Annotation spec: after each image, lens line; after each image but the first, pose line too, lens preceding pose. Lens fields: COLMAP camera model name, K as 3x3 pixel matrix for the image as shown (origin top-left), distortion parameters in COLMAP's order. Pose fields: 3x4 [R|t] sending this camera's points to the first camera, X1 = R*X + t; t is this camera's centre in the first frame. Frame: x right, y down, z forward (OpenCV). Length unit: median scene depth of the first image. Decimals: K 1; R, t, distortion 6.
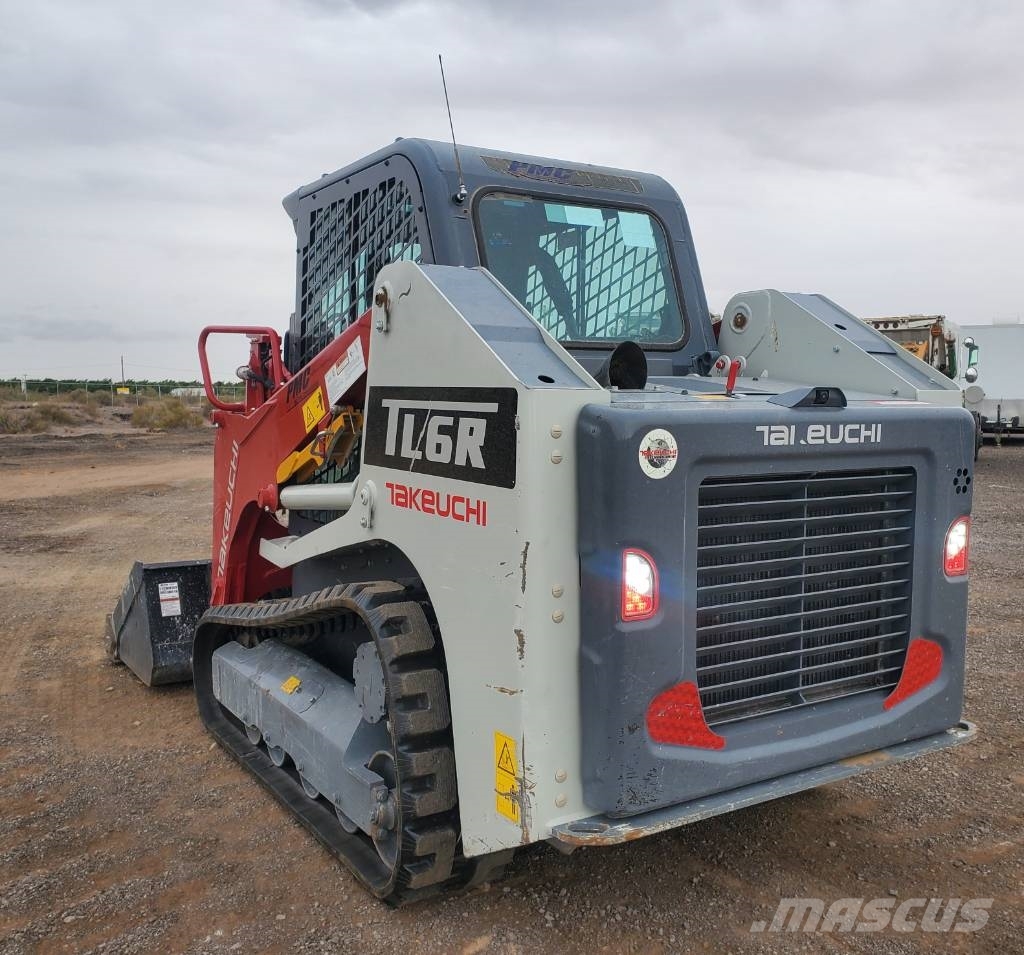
lens RADIAL K [[994.4, 0, 499.4], [0, 994.4, 457.3], [0, 0, 1]] dist [0.000237, 0.000000]
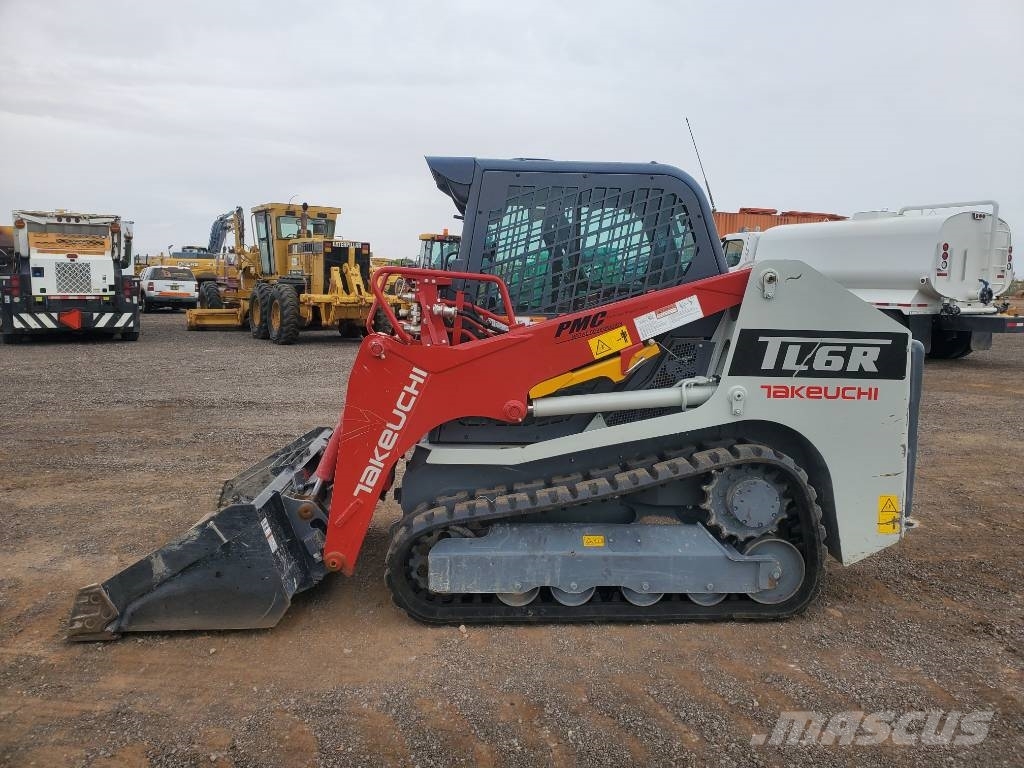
lens RADIAL K [[812.9, 0, 521.7], [0, 812.9, 369.1], [0, 0, 1]] dist [0.052746, -0.030155]
pose [[0.500428, -0.082837, 0.861806, -1.611922], [0.035948, 0.996542, 0.074914, -0.128867], [-0.865032, -0.006509, 0.501675, 0.691663]]
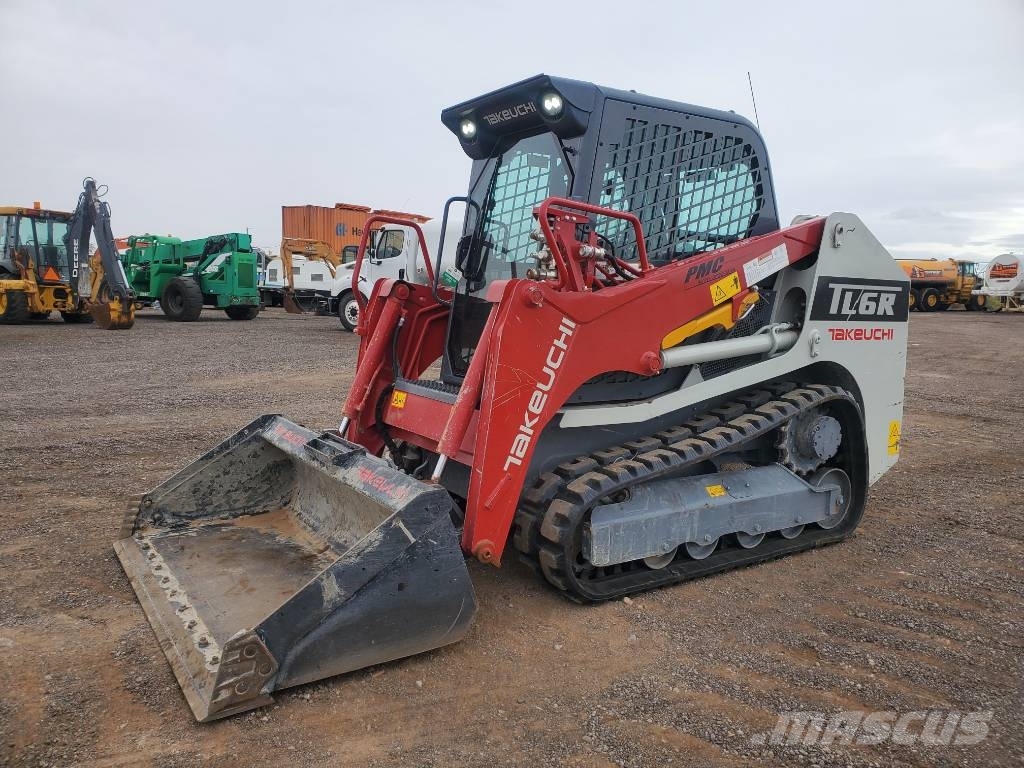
lens RADIAL K [[812.9, 0, 491.1], [0, 812.9, 385.7], [0, 0, 1]] dist [0.052746, -0.030155]
pose [[-0.011972, -0.111274, 0.993718, -1.729331], [0.039037, 0.992979, 0.111662, -0.068138], [-0.999166, 0.040128, -0.007545, 1.739186]]
